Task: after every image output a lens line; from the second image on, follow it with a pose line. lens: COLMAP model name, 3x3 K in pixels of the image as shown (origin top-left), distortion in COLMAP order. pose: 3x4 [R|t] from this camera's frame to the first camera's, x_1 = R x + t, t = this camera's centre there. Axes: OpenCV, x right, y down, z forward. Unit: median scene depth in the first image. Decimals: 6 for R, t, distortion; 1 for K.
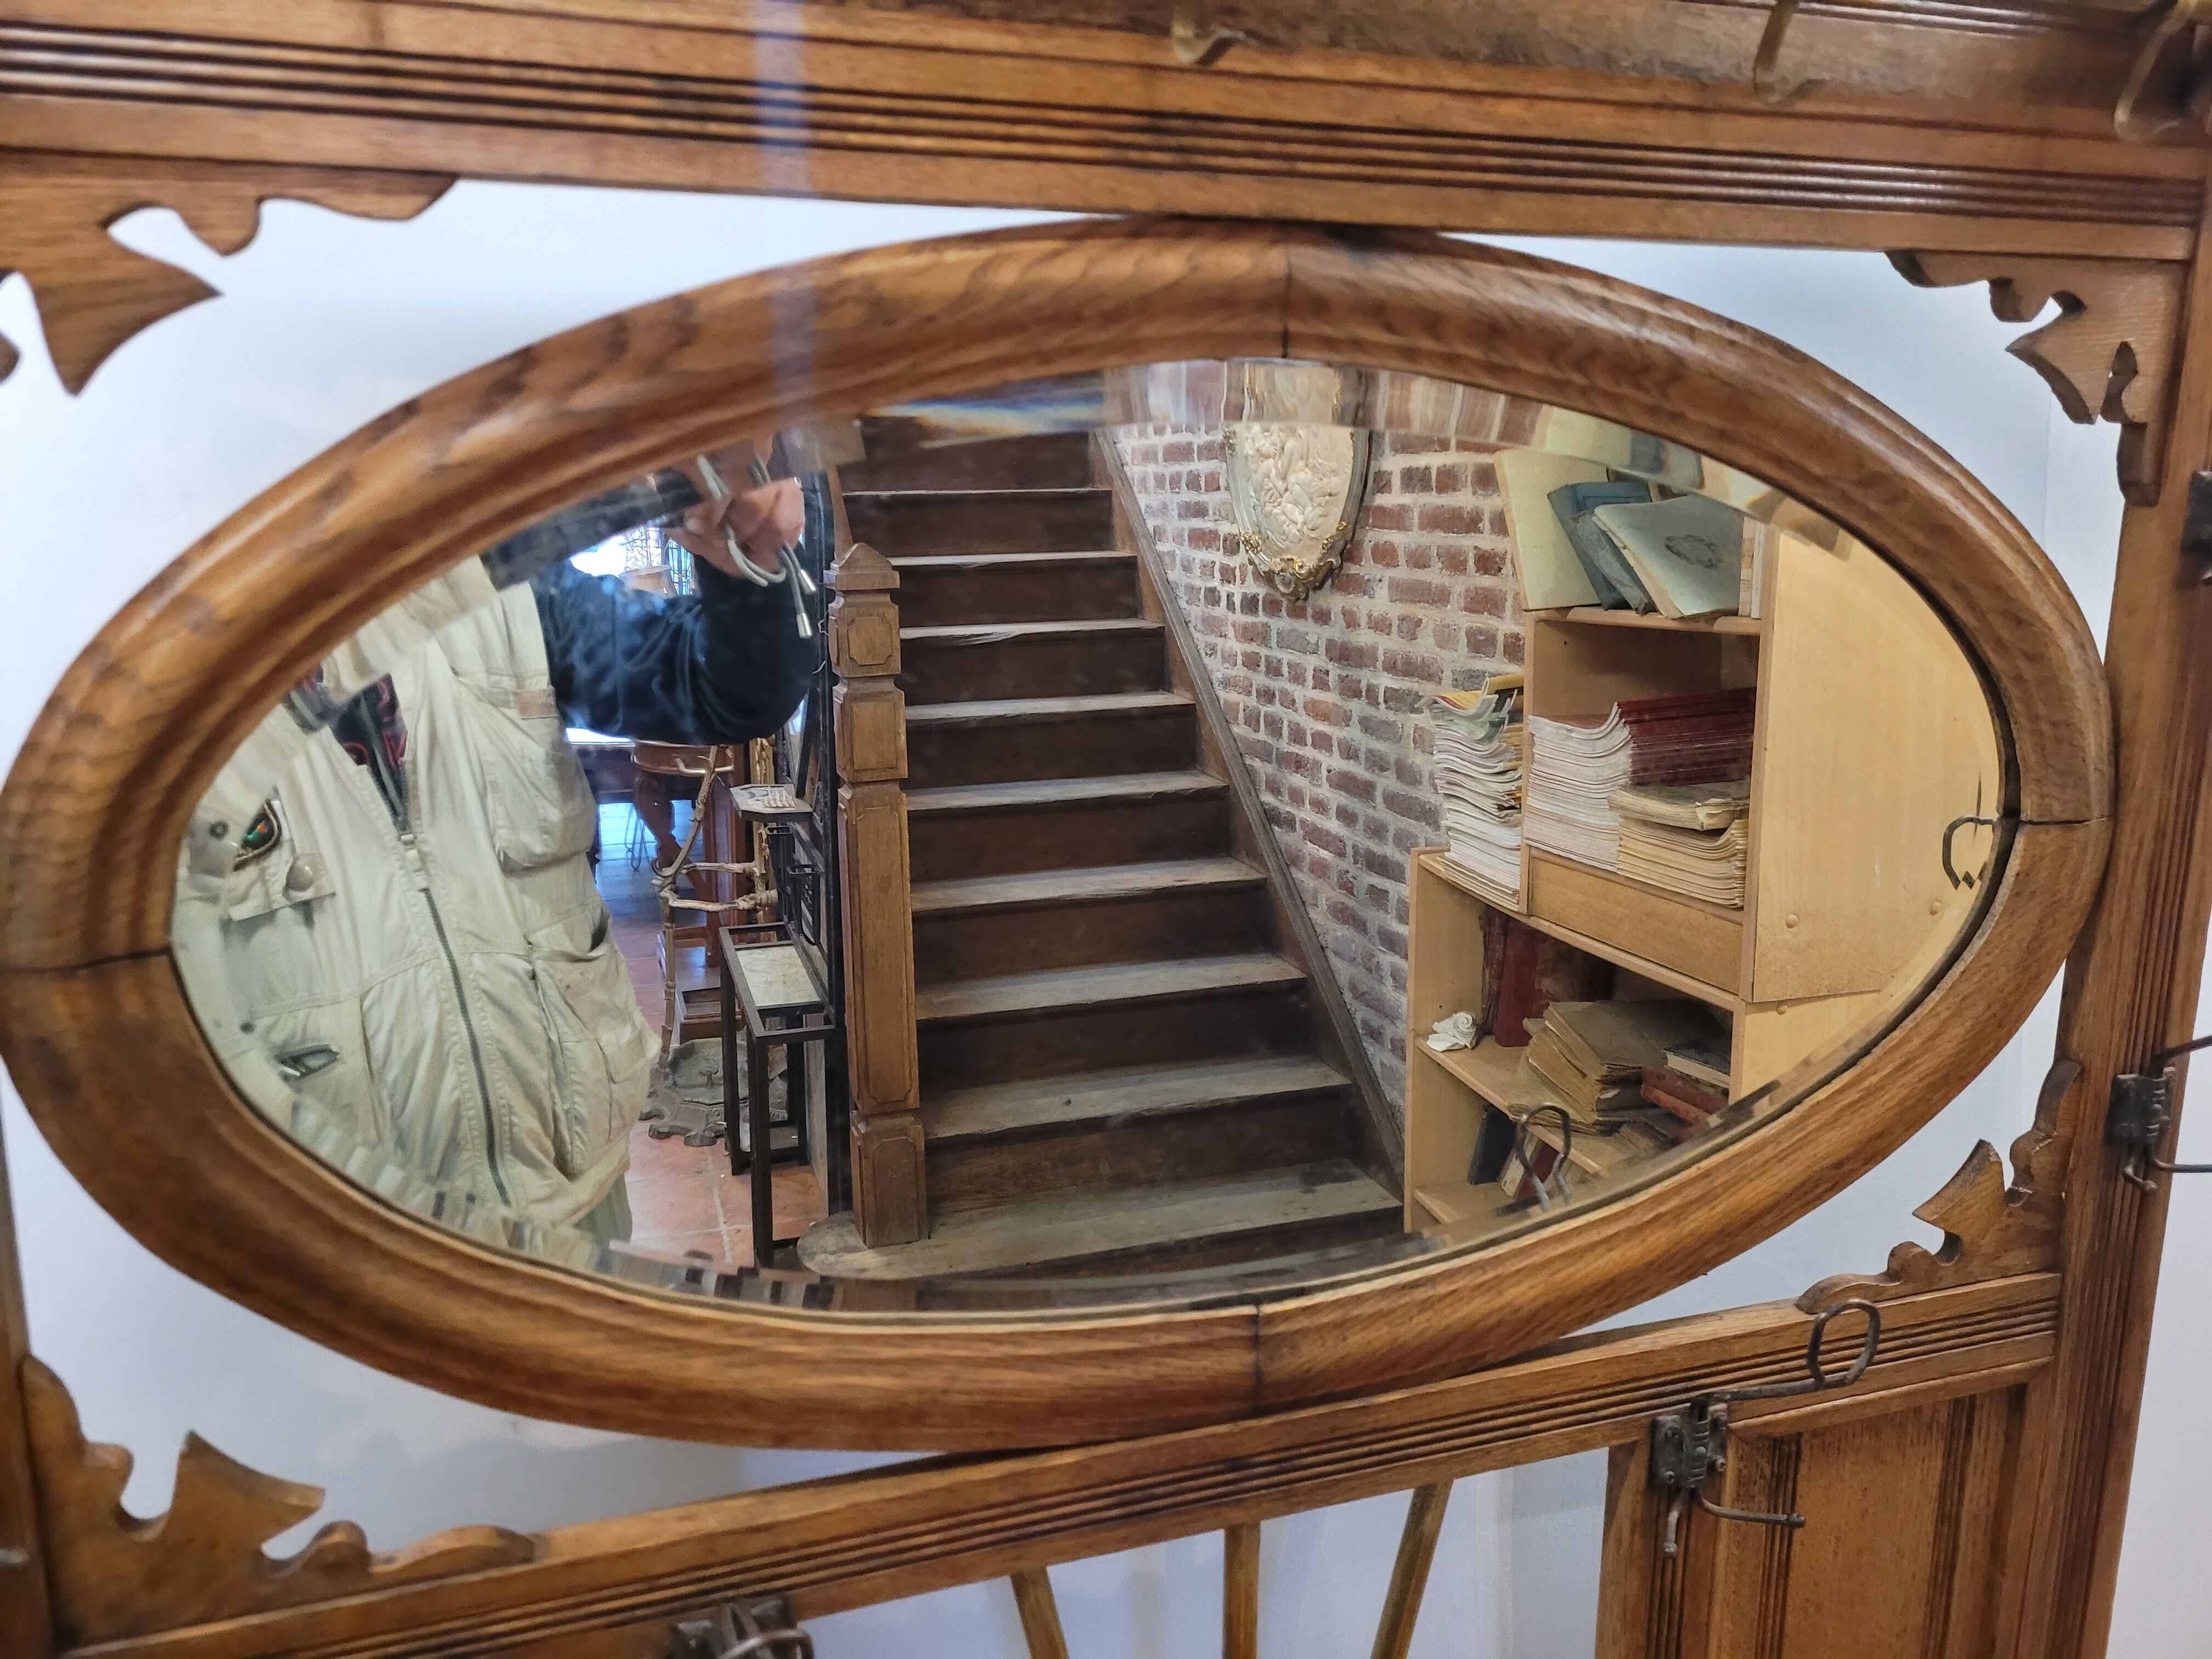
lens RADIAL K [[1648.2, 0, 1081.9], [0, 1648.2, 788.8], [0, 0, 1]] dist [0.056353, -0.048126]
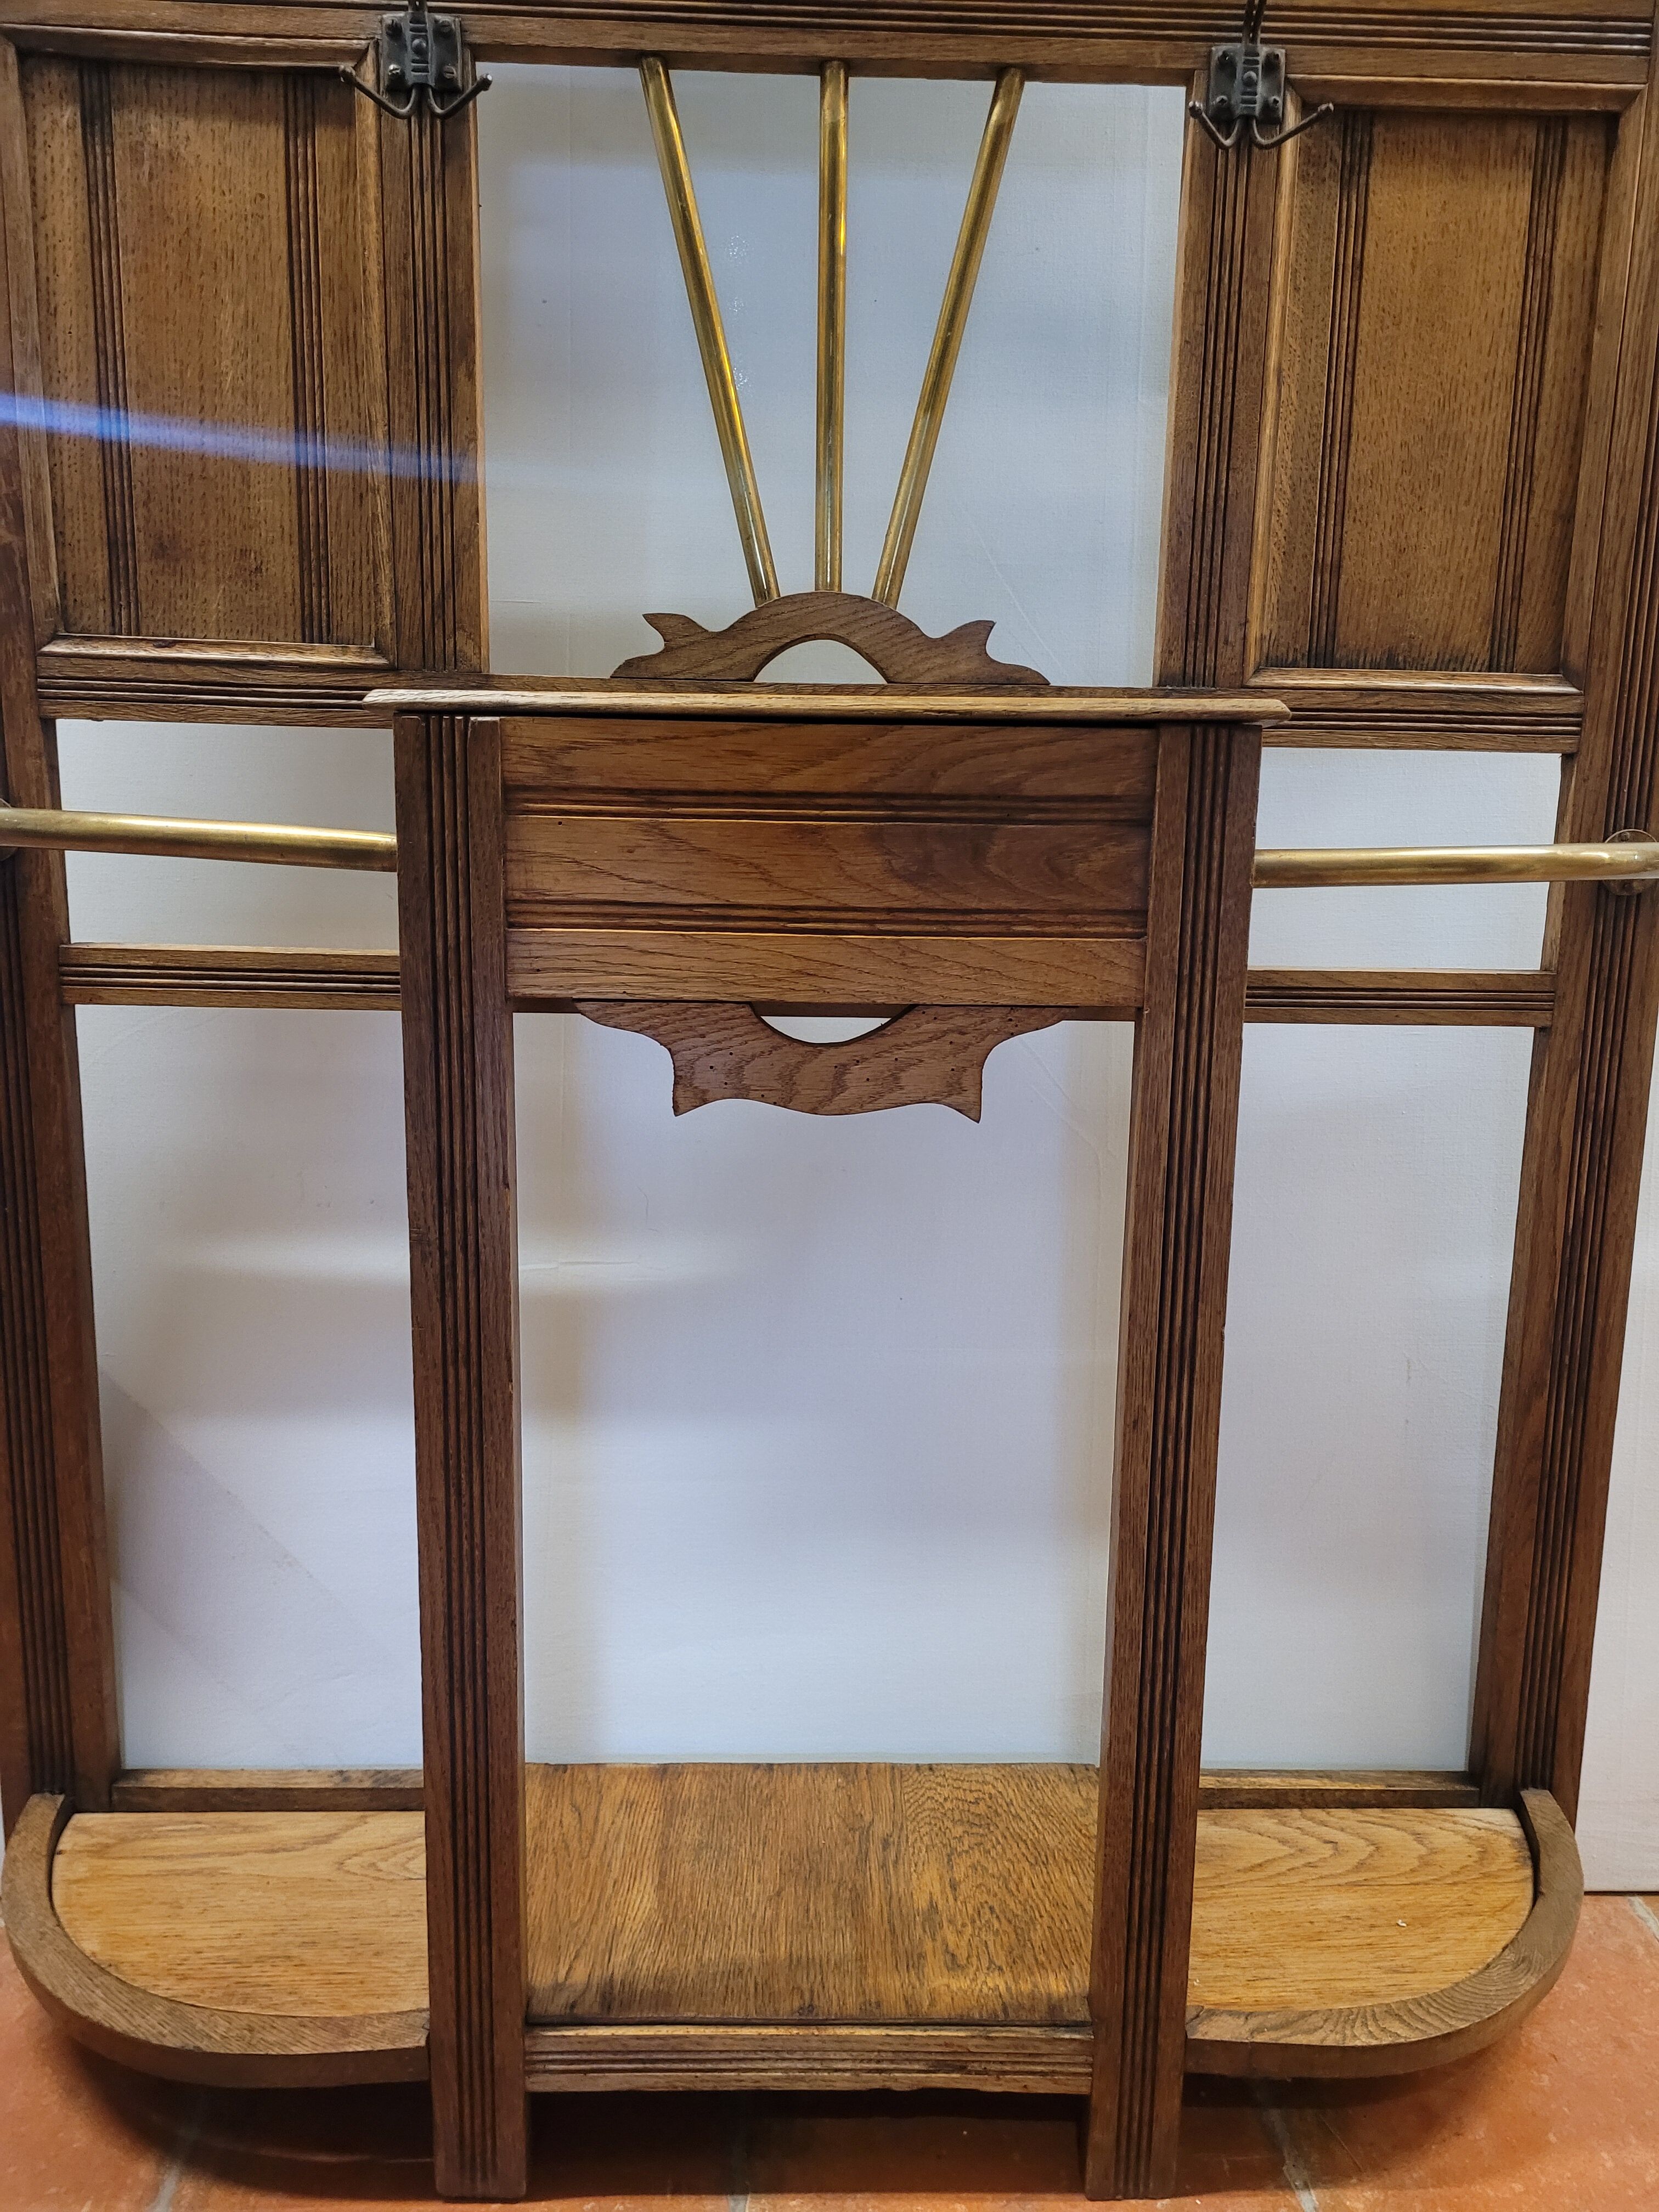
lens RADIAL K [[1658.3, 0, 857.1], [0, 1658.3, 1091.1], [0, 0, 1]] dist [0.058116, -0.058066]
pose [[0.959904, 0.065938, -0.272464, 0.466616], [-0.071884, 0.997342, -0.011888, 1.118259], [0.270956, 0.030997, 0.962092, -0.171552]]
